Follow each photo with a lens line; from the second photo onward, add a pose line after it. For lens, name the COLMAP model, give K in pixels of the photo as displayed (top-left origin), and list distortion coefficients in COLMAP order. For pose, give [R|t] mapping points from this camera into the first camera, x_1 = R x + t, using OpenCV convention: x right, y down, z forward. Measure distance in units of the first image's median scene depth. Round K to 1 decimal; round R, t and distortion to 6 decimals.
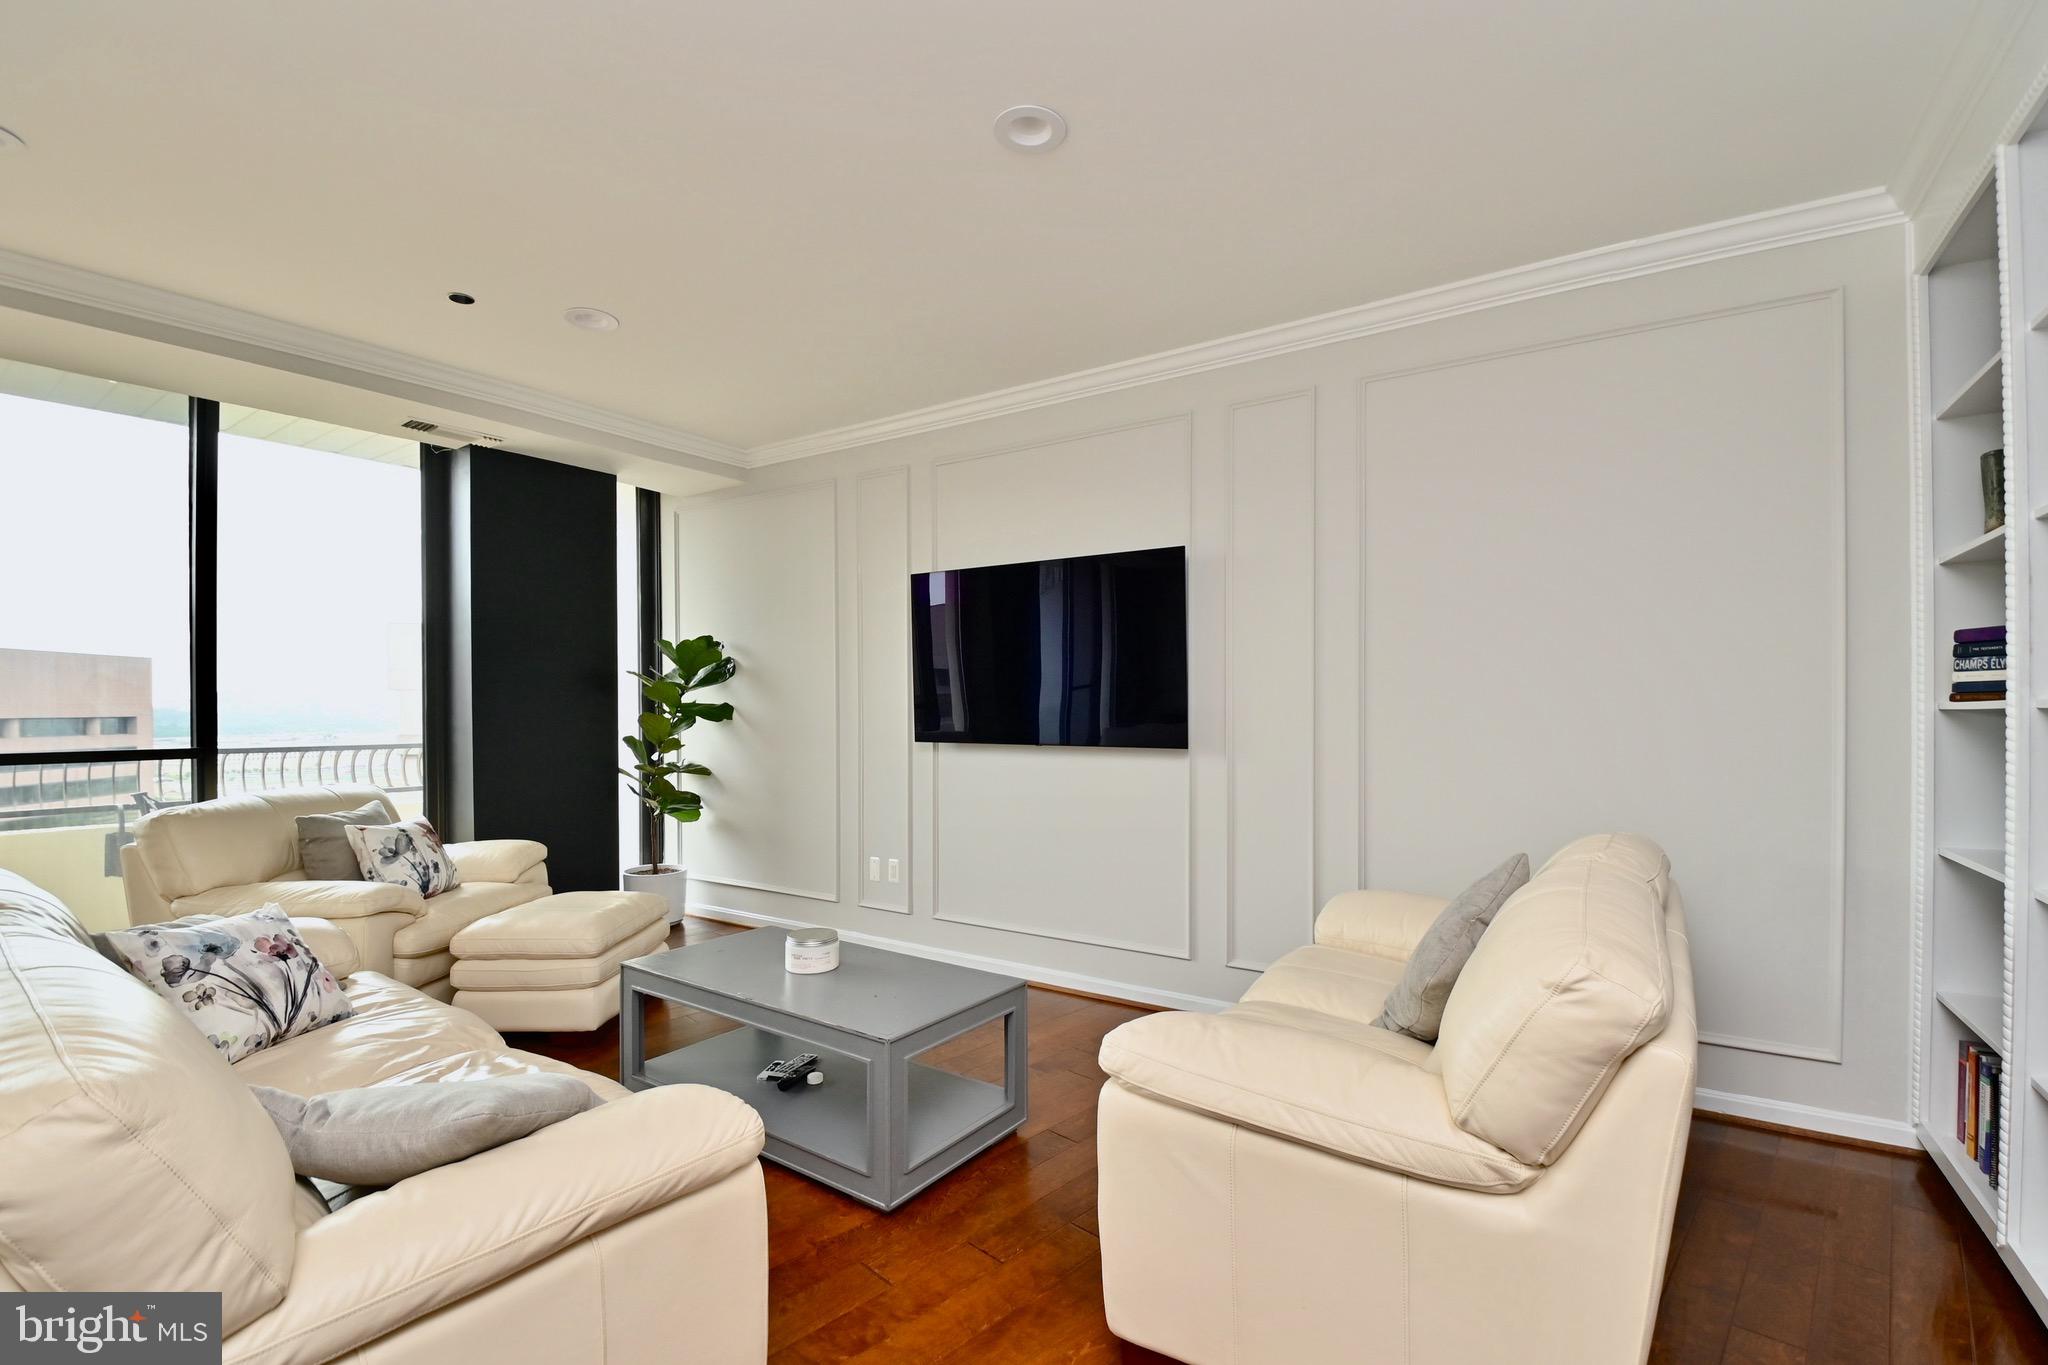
lens RADIAL K [[899.0, 0, 1026.0], [0, 899.0, 688.3], [0, 0, 1]] dist [0.002639, -0.014858]
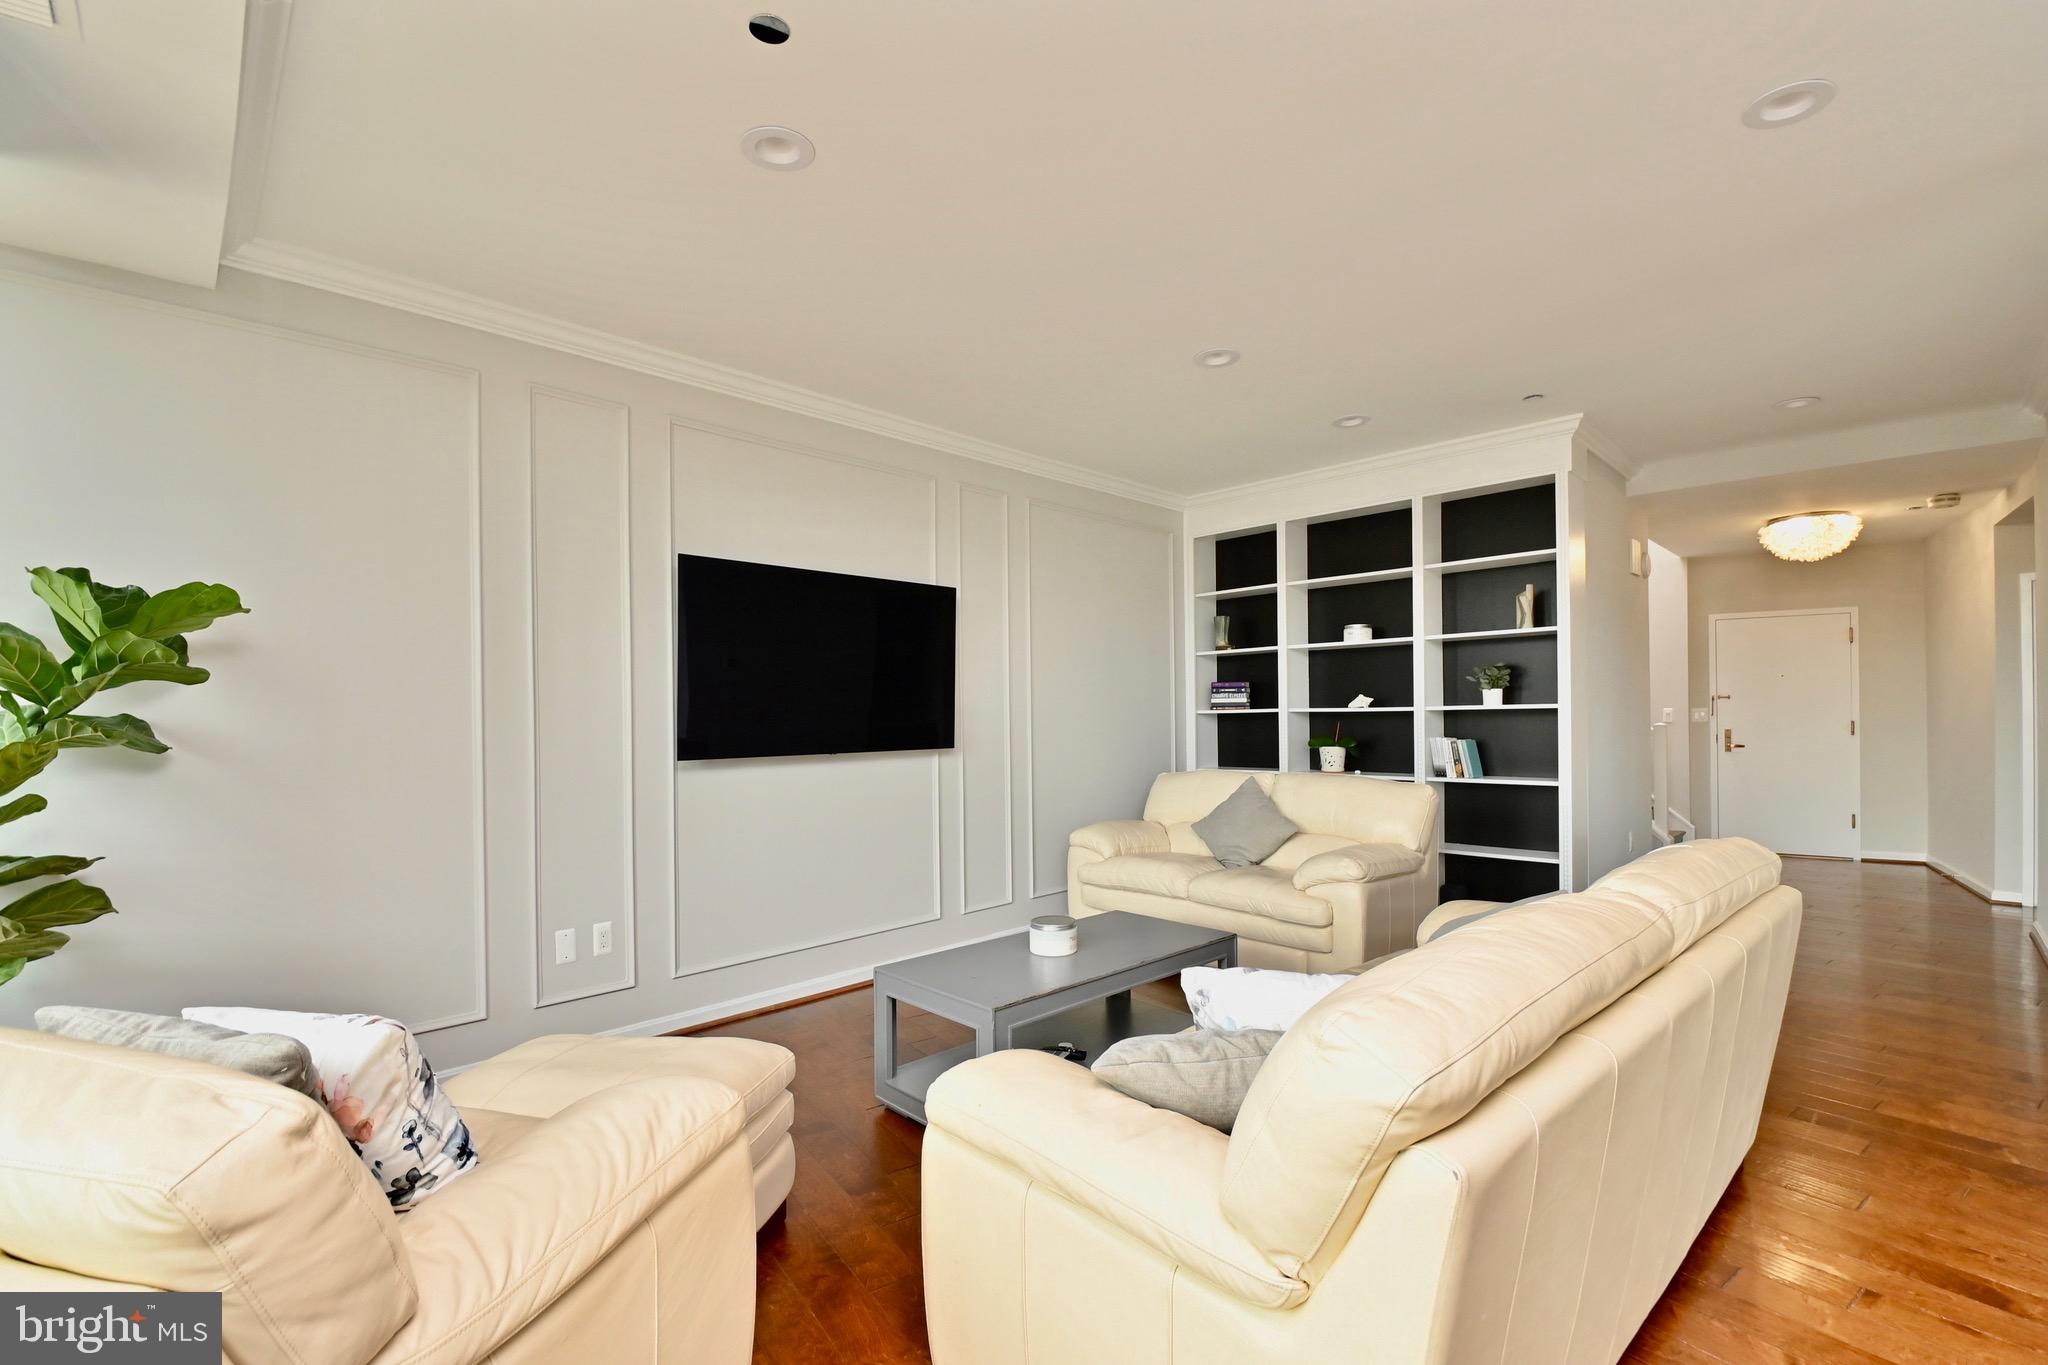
lens RADIAL K [[899.0, 0, 1025.1], [0, 899.0, 699.8], [0, 0, 1]] dist [0.002639, -0.014858]
pose [[0.196611, 0.007911, 0.980450, -0.578031], [-0.007189, 0.999952, -0.006627, 0.004180], [-0.980455, -0.005746, 0.196658, 0.362418]]
